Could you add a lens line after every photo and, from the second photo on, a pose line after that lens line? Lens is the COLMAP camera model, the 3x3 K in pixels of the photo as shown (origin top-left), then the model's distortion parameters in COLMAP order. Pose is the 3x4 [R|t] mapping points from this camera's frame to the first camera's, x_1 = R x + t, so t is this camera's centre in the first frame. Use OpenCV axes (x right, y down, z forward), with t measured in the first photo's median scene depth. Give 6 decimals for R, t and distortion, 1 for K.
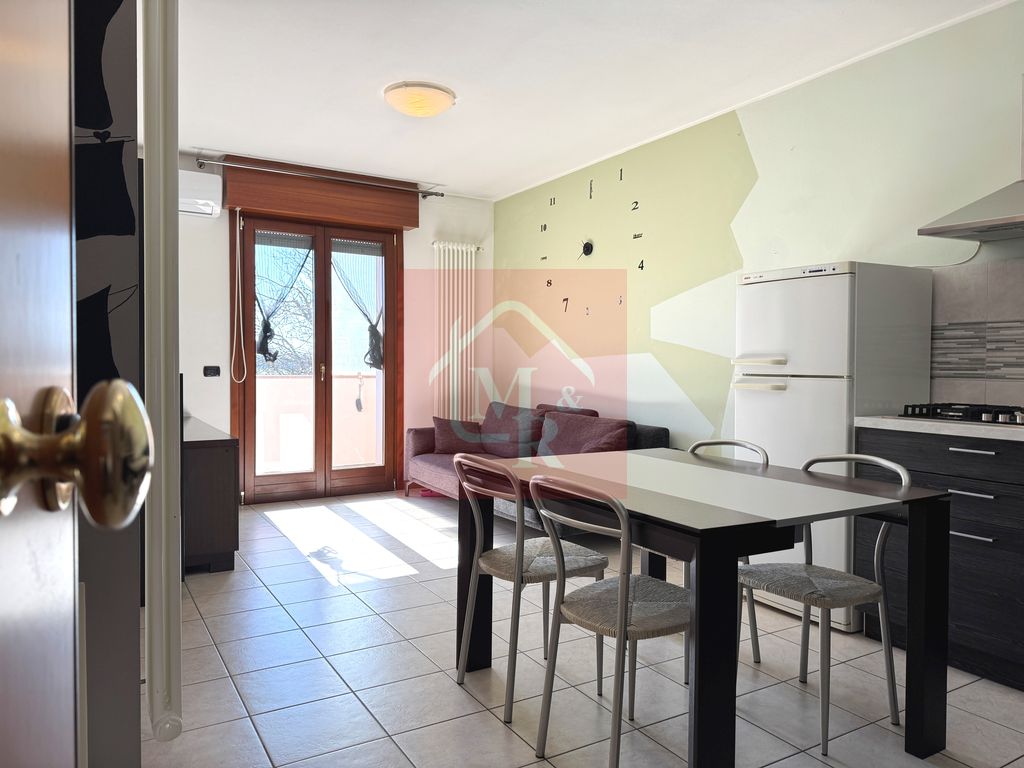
lens RADIAL K [[723.4, 0, 516.4], [0, 723.4, 382.7], [0, 0, 1]] dist [0.112819, -0.177030]
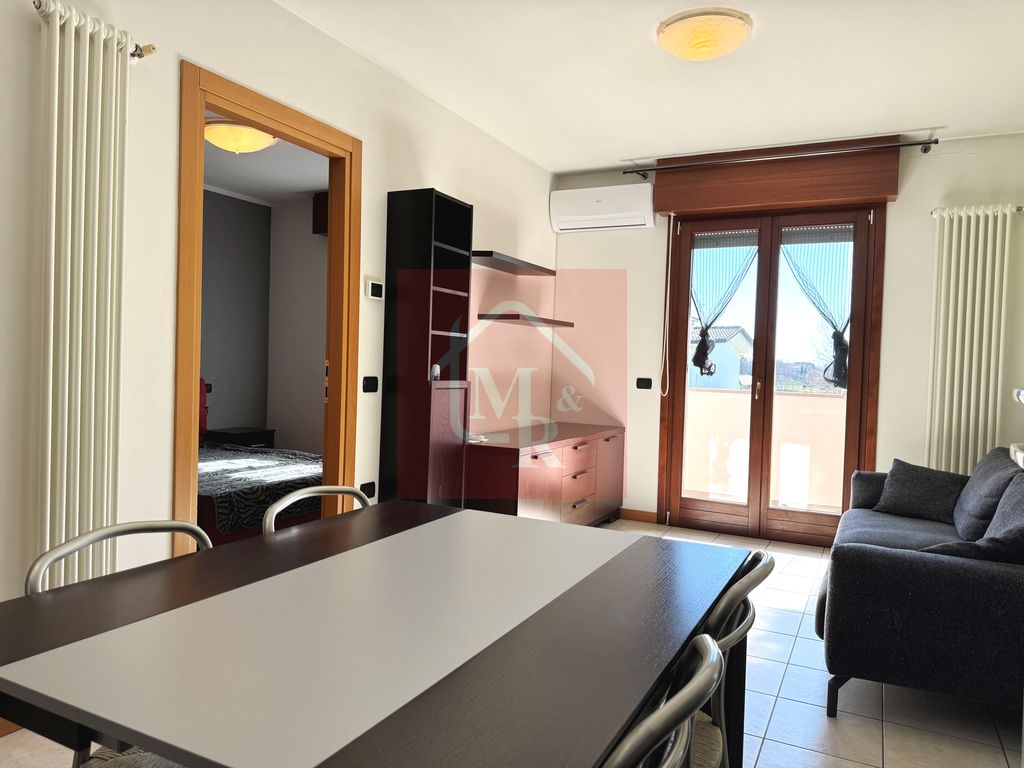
lens RADIAL K [[716.2, 0, 508.1], [0, 716.2, 387.5], [0, 0, 1]] dist [0.078342, -0.101163]
pose [[0.528082, 0.030814, -0.848634, 0.391719], [-0.057982, 0.998318, 0.000168, 0.000697], [0.847211, 0.049117, 0.528980, 0.422995]]
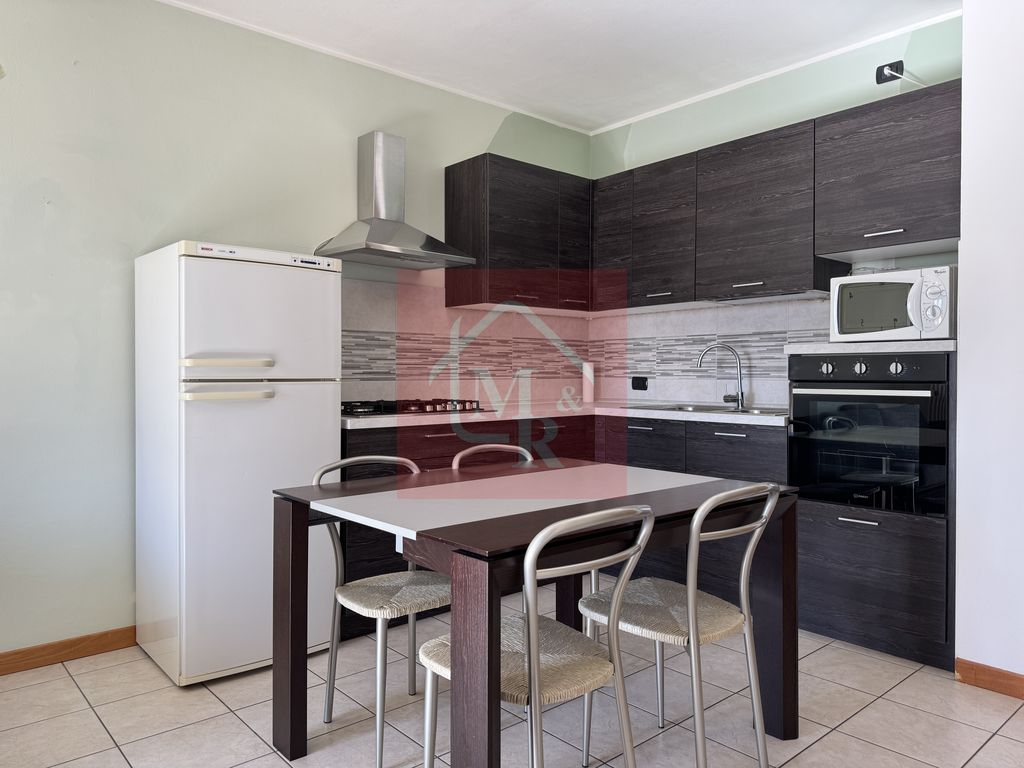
lens RADIAL K [[716.2, 0, 508.1], [0, 716.2, 387.5], [0, 0, 1]] dist [0.078342, -0.101163]
pose [[-0.180289, -0.028588, 0.983198, -0.386579], [0.024323, 0.999142, 0.033512, -0.017722], [-0.983313, 0.029957, -0.179439, 0.703274]]
